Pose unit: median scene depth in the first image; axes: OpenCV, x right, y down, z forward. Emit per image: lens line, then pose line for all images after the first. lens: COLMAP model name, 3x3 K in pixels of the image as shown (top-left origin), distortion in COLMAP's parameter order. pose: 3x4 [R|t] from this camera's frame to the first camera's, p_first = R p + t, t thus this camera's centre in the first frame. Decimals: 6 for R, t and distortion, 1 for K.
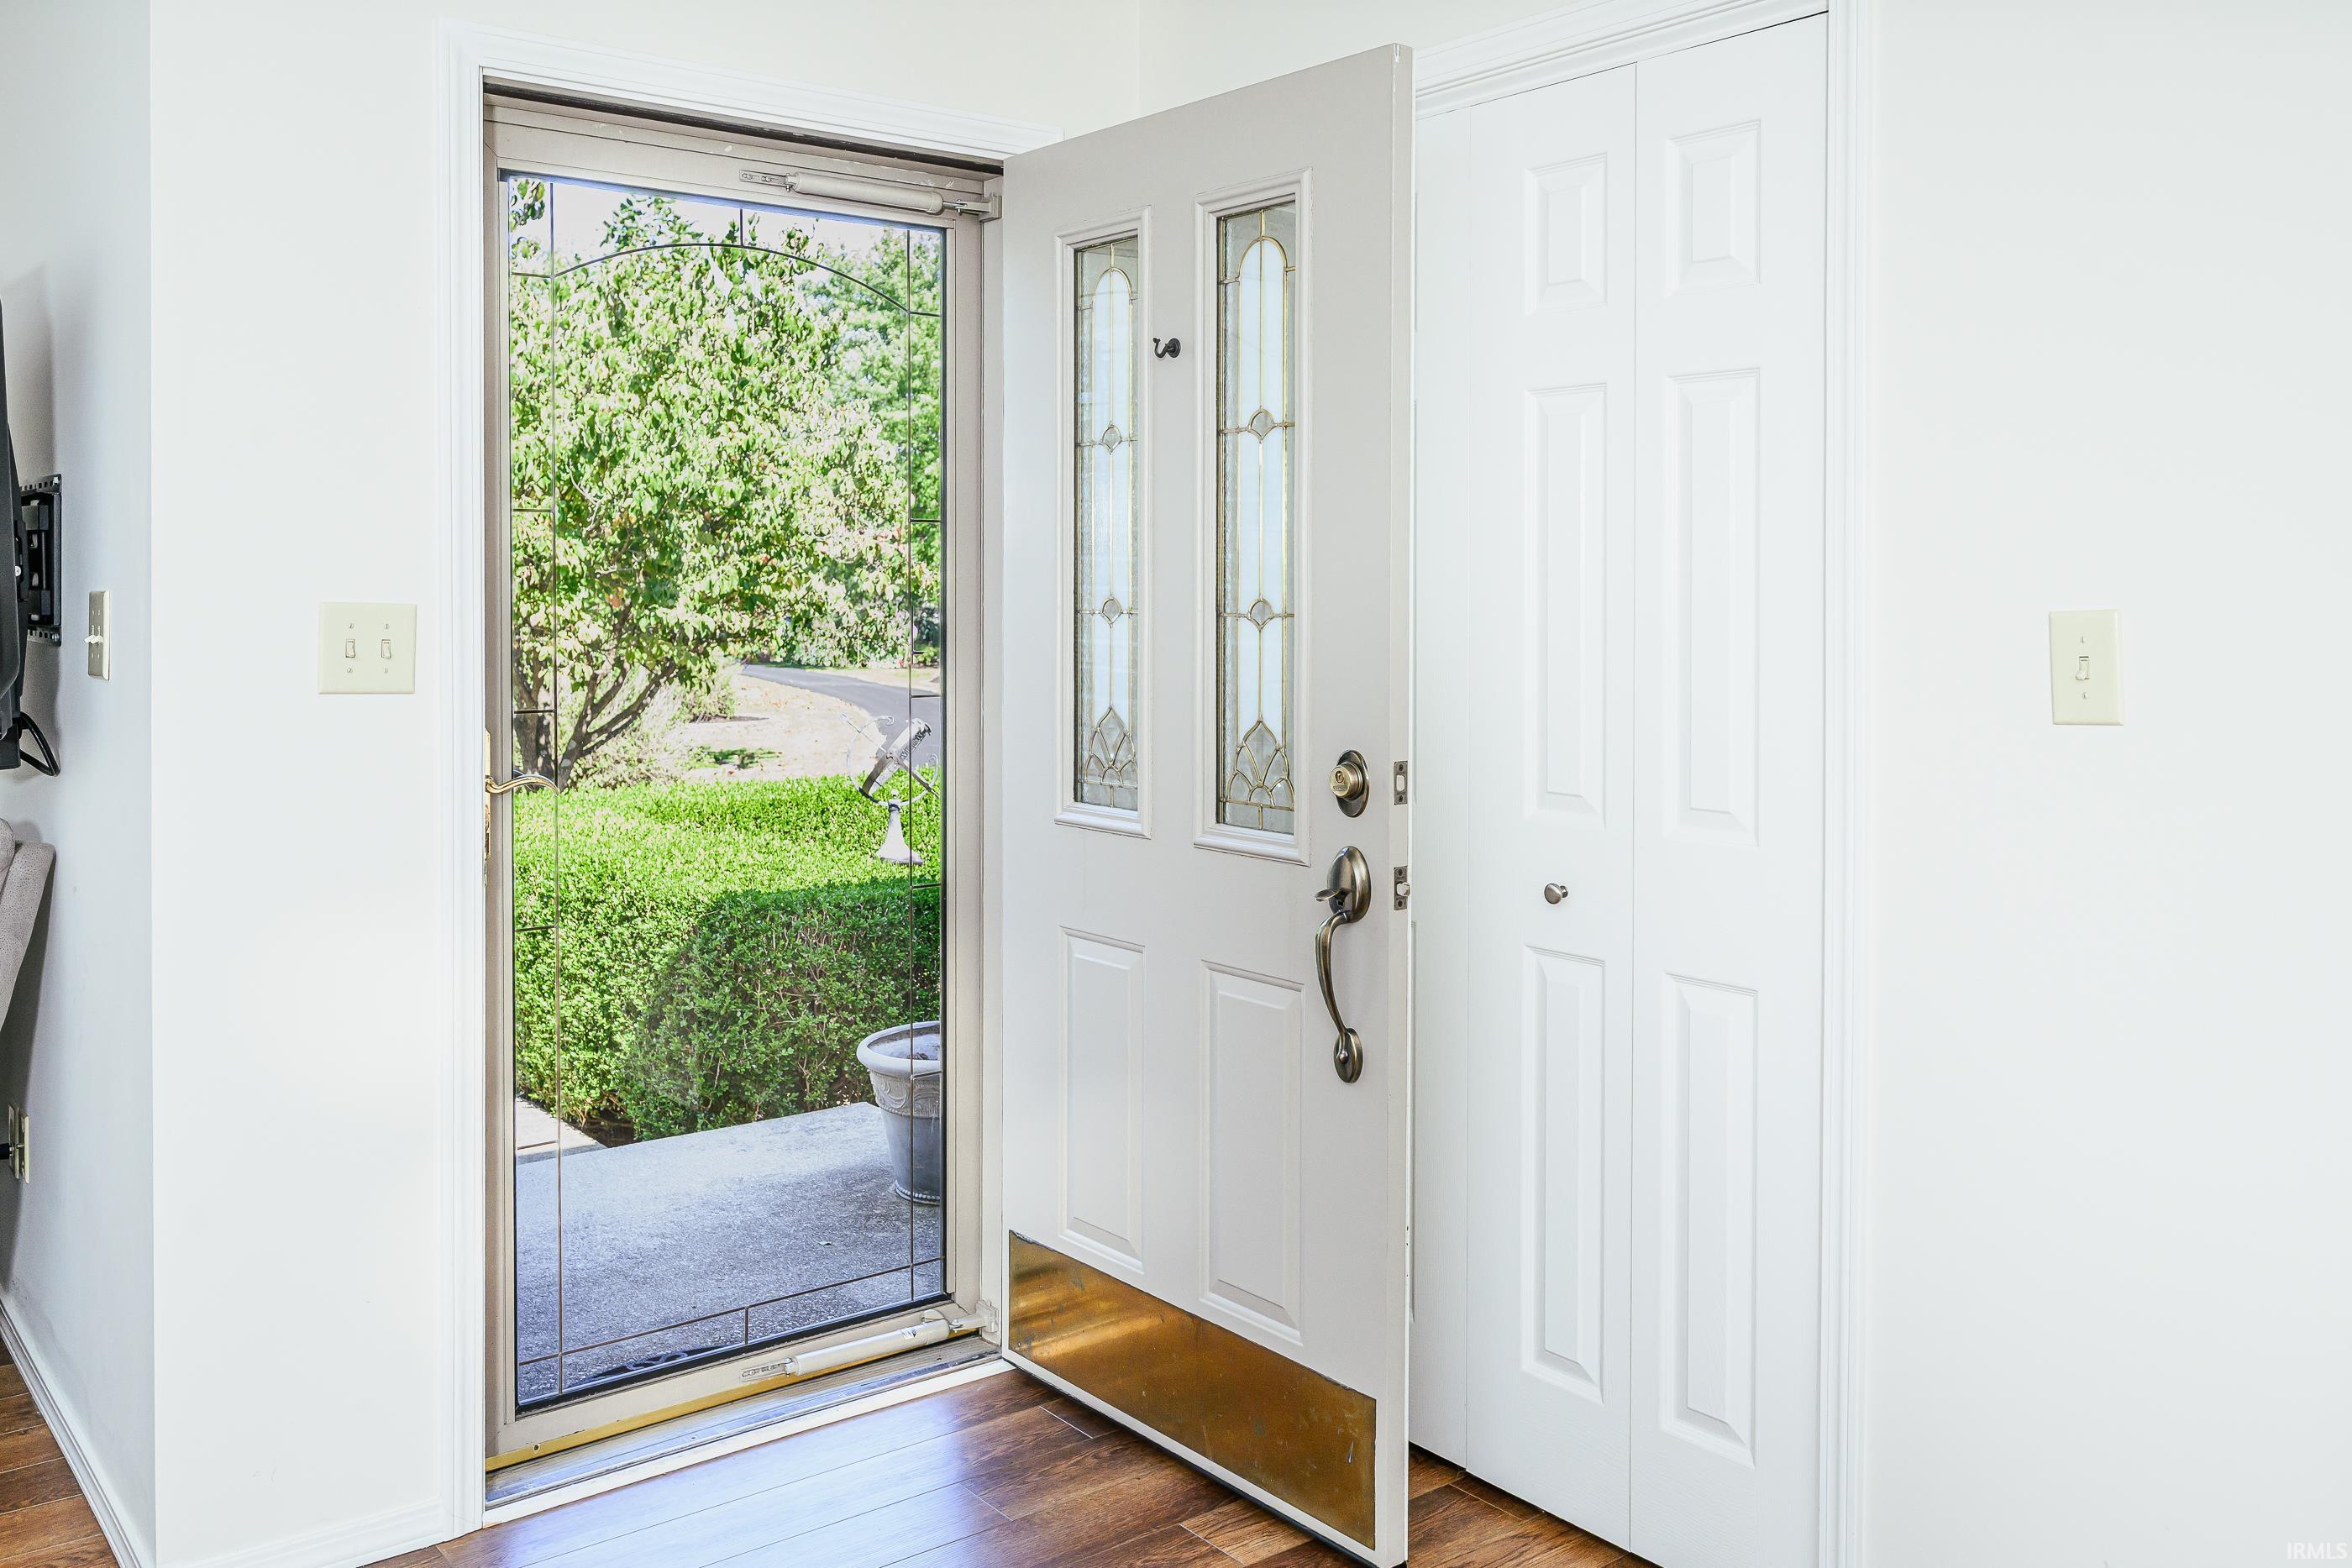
lens RADIAL K [[1949.1, 0, 1176.7], [0, 1949.1, 599.8], [0, 0, 1]] dist [0.000828, 0.001261]
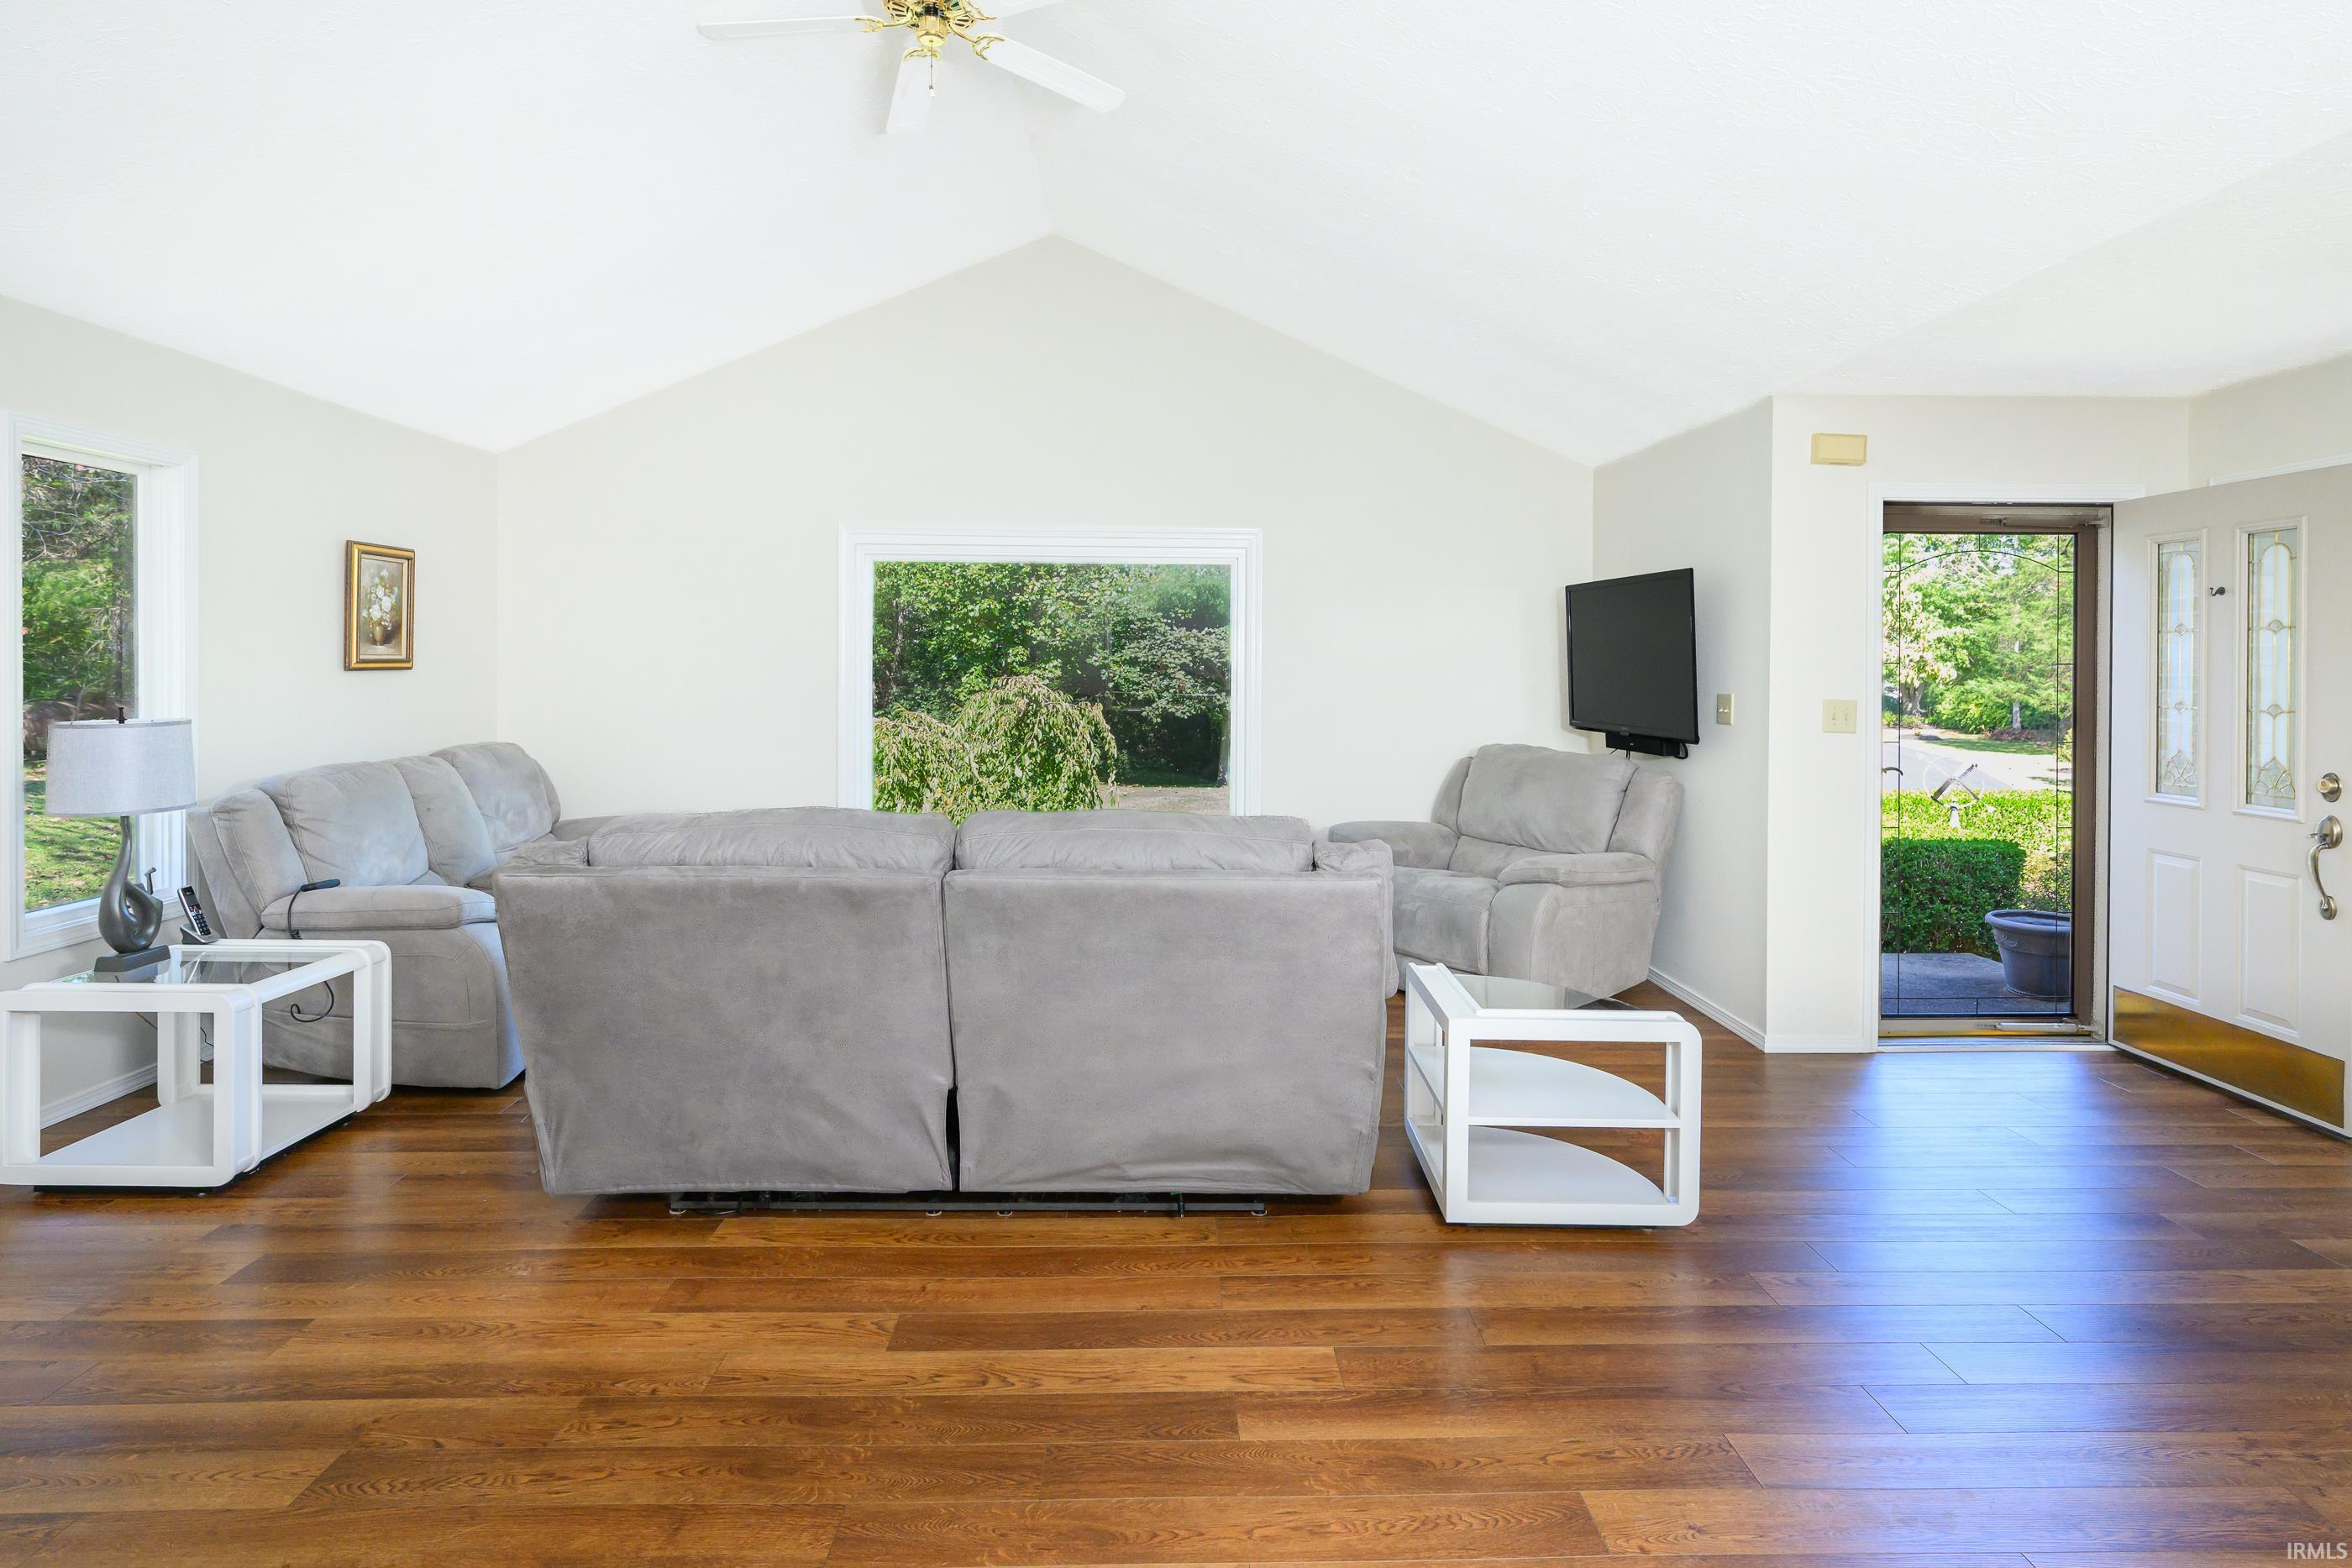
lens RADIAL K [[1217.4, 0, 1178.3], [0, 1217.4, 665.7], [0, 0, 1]] dist [-0.002475, -0.001135]
pose [[0.795904, 0.005032, -0.605402, -0.104986], [-0.011302, 0.999915, -0.006547, -0.019407], [0.605317, 0.012053, 0.795893, -0.793093]]
